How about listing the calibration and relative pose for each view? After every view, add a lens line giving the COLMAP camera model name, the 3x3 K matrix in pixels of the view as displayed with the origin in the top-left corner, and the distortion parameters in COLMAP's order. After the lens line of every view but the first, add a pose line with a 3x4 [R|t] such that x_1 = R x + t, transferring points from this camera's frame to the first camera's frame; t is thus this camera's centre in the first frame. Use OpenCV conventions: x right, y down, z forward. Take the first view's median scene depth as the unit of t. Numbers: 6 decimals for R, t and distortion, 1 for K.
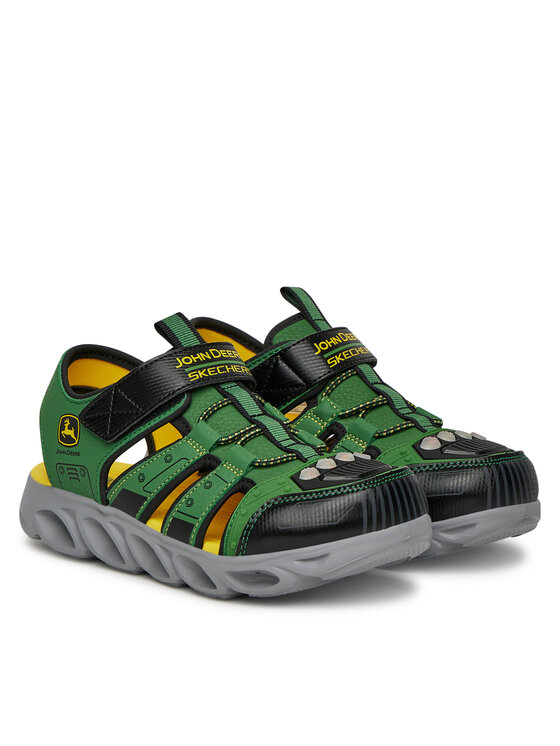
lens RADIAL K [[2195.6, 0, 280.0], [0, 2195.6, 373.0], [0, 0, 1]] dist [0.026413, 0.034775]
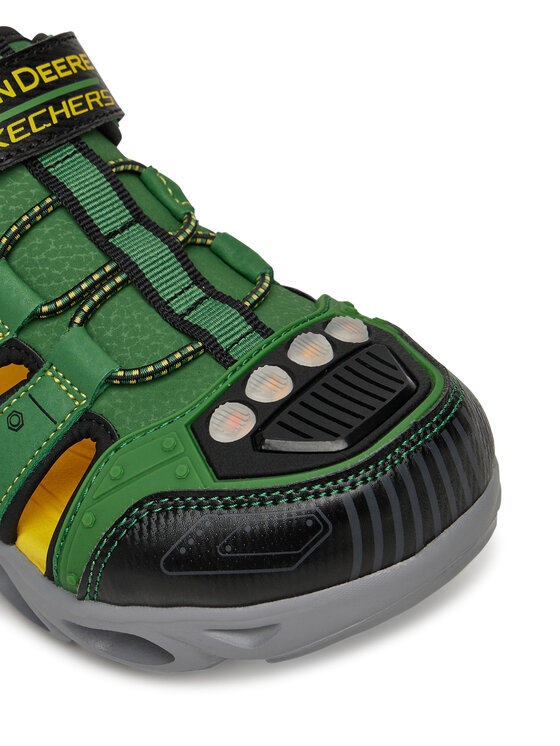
lens RADIAL K [[1455.2, 0, 280.0], [0, 1455.2, 373.0], [0, 0, 1]] dist [-0.034507, -0.190016]
pose [[0.999555, -0.029840, 0.000018, 0.023101], [0.026411, 0.884963, 0.464912, -0.098261], [-0.013890, -0.464705, 0.885357, 0.722847]]
